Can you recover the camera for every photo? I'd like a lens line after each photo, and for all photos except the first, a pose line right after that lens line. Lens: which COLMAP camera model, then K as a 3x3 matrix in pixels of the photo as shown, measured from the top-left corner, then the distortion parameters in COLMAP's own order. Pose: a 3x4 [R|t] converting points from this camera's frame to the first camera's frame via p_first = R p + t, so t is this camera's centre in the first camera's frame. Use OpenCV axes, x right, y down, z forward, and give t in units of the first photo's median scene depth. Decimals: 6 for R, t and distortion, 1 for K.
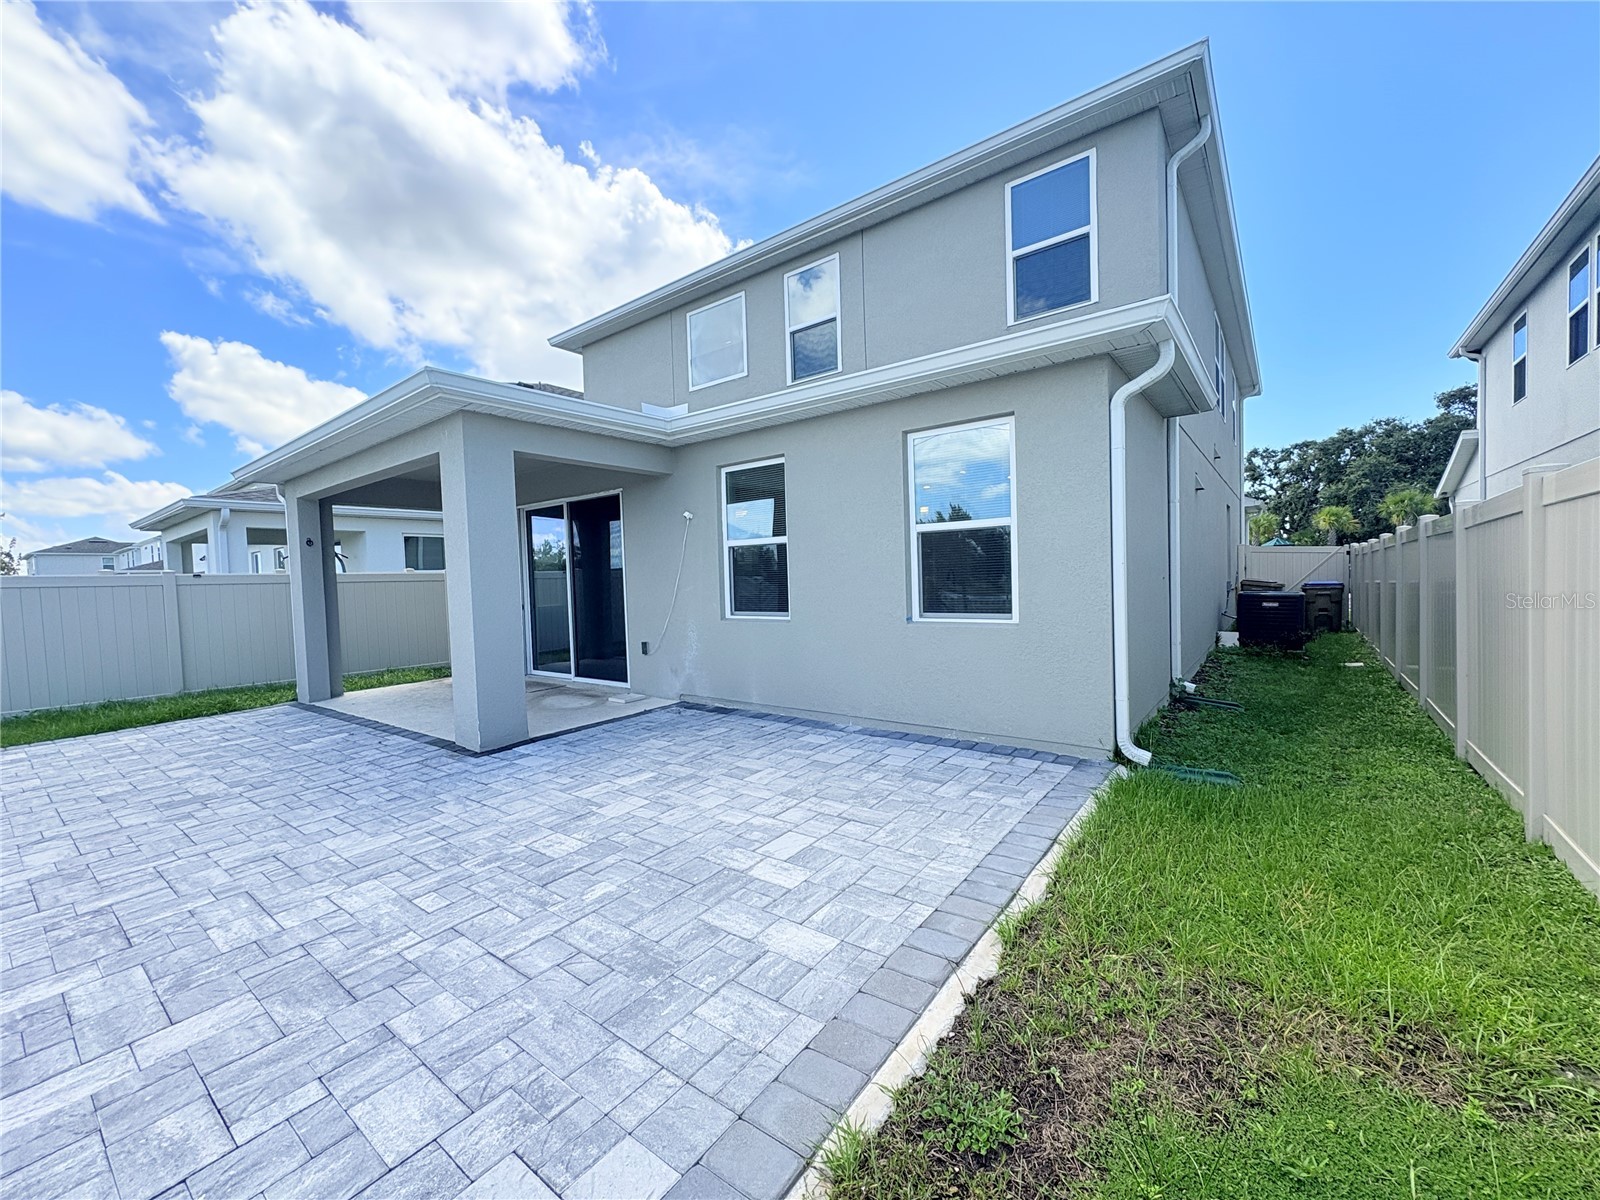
lens RADIAL K [[639.1, 0, 796.8], [0, 639.1, 601.6], [0, 0, 1]] dist [0.000564, 0.000922]
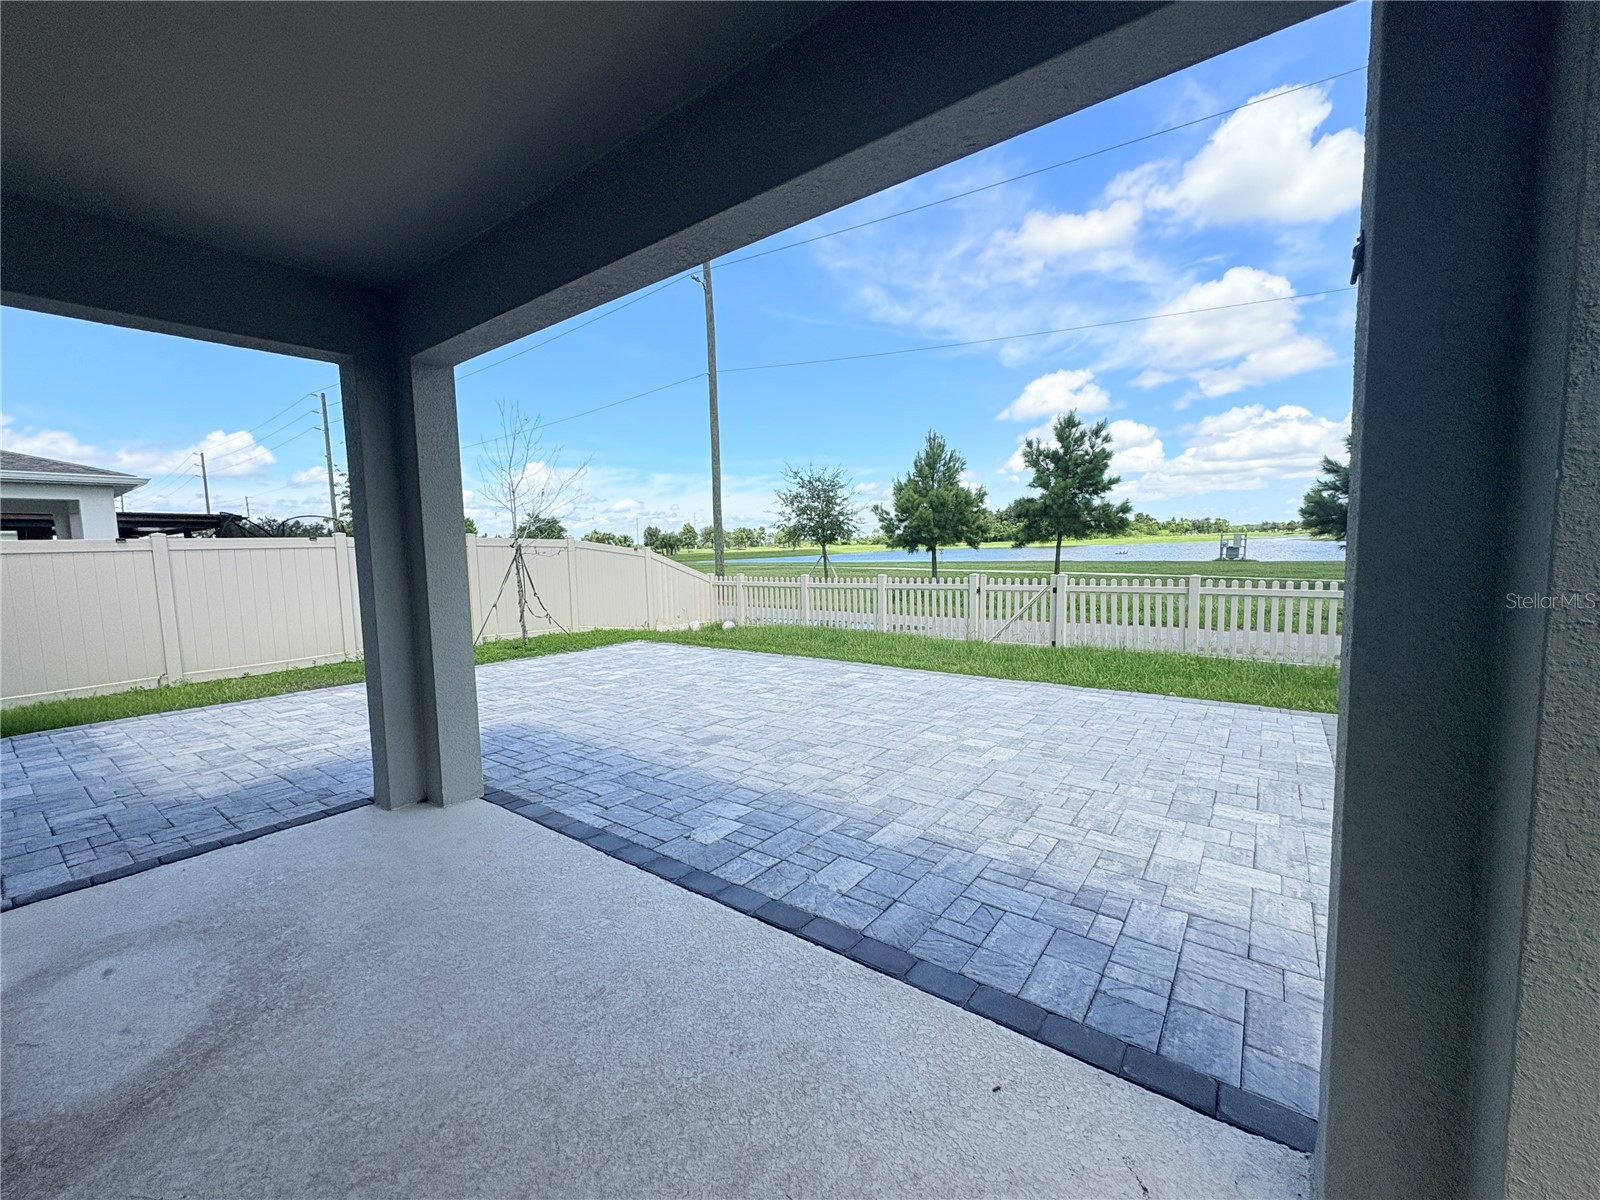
lens RADIAL K [[639.1, 0, 796.7], [0, 639.1, 600.1], [0, 0, 1]] dist [0.000564, 0.000922]
pose [[-0.998099, 0.061333, -0.005996, -1.212141], [0.060091, 0.990211, 0.125981, -0.073628], [0.013664, 0.125382, -0.992014, 2.291904]]
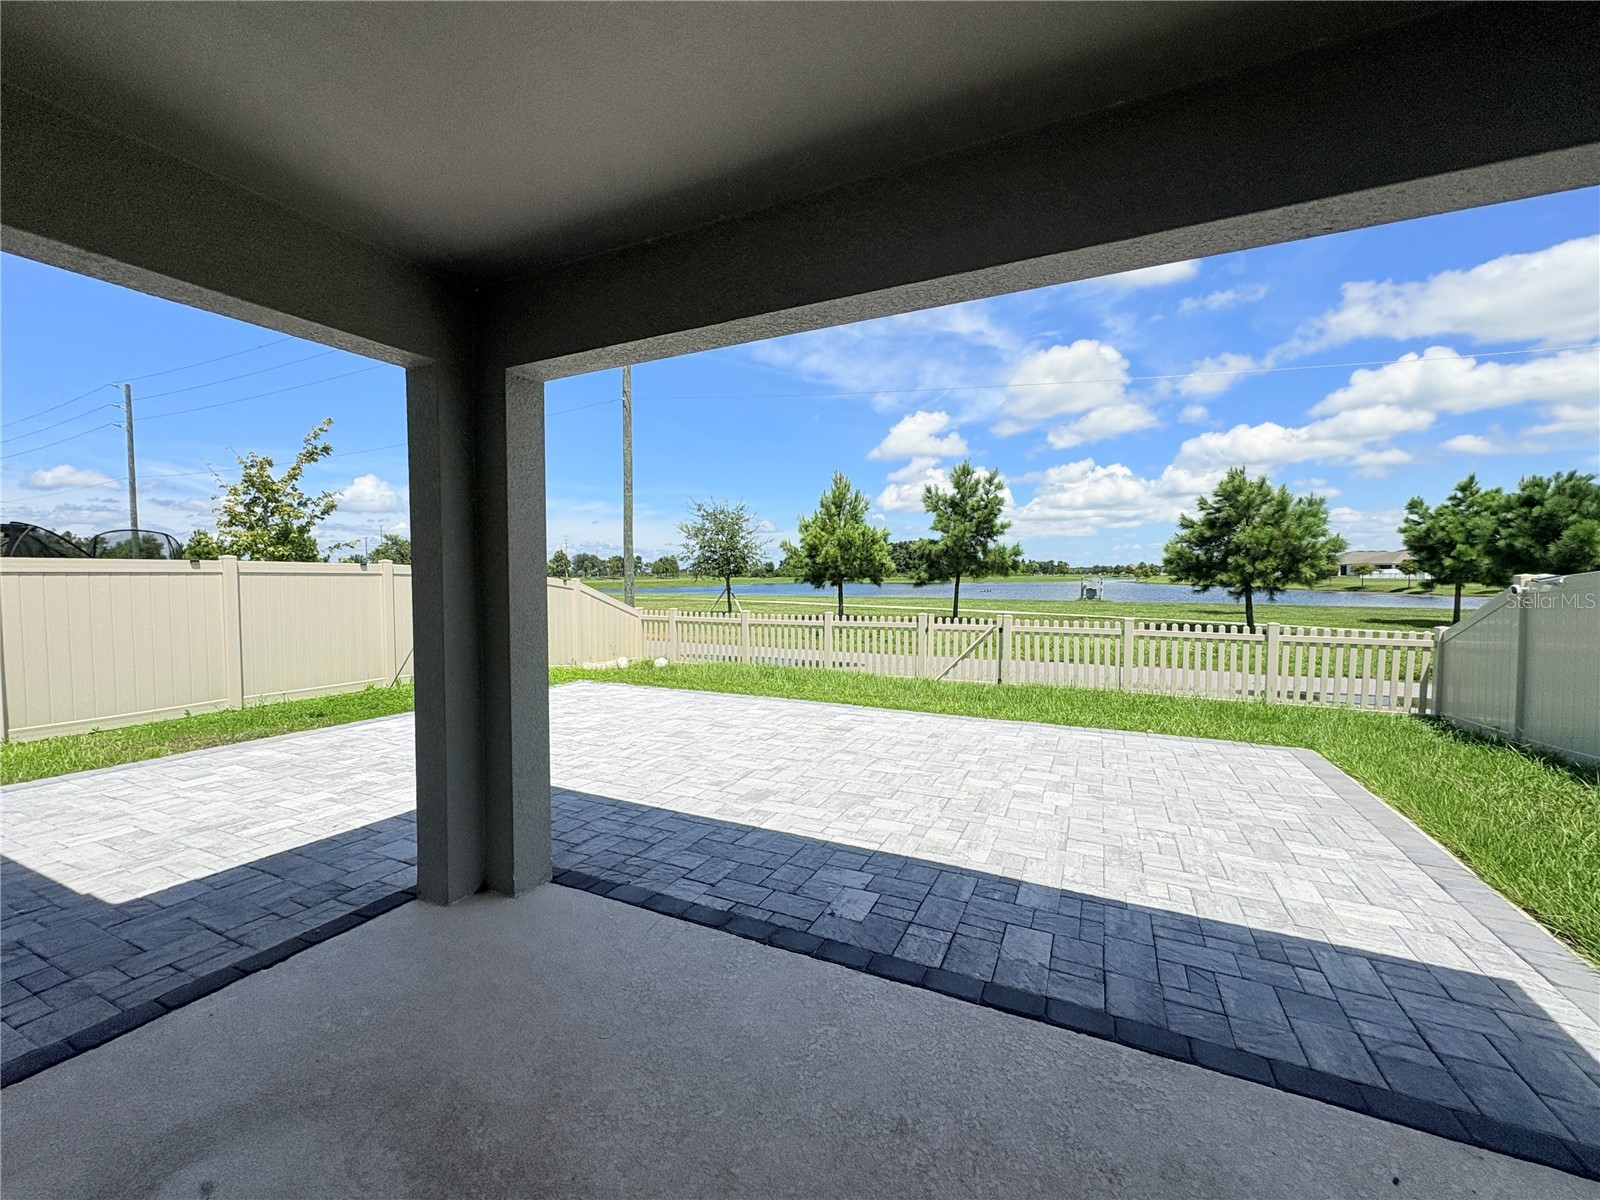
lens RADIAL K [[639.1, 0, 799.8], [0, 639.1, 600.0], [0, 0, 1]] dist [0.000564, 0.000922]
pose [[-0.978063, 0.043894, -0.203631, -0.893012], [0.027057, 0.996035, 0.084744, -0.105726], [0.206543, 0.077375, -0.975373, 2.207175]]
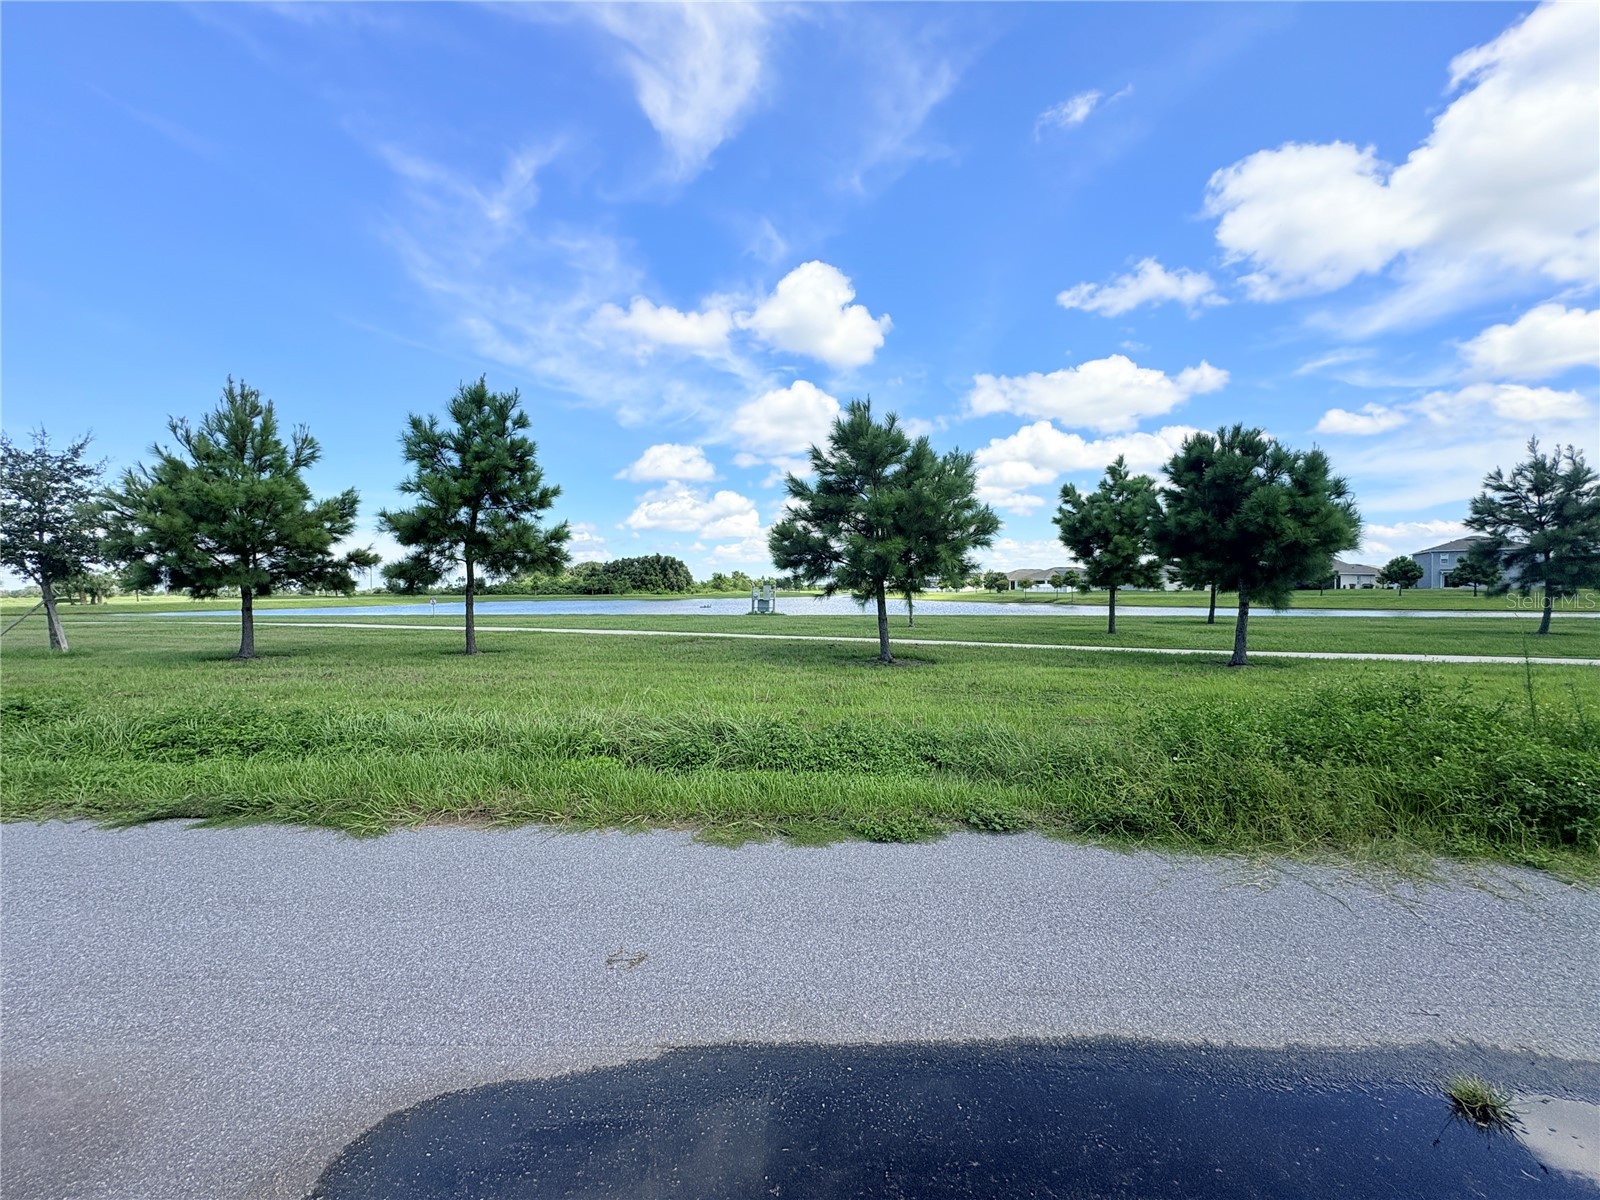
lens RADIAL K [[639.1, 0, 796.7], [0, 639.1, 584.6], [0, 0, 1]] dist [0.000564, 0.000922]
pose [[-0.833919, 0.032085, -0.550954, -3.304945], [0.012371, 0.999145, 0.039460, 0.181665], [0.551749, 0.026090, -0.833602, 0.448062]]
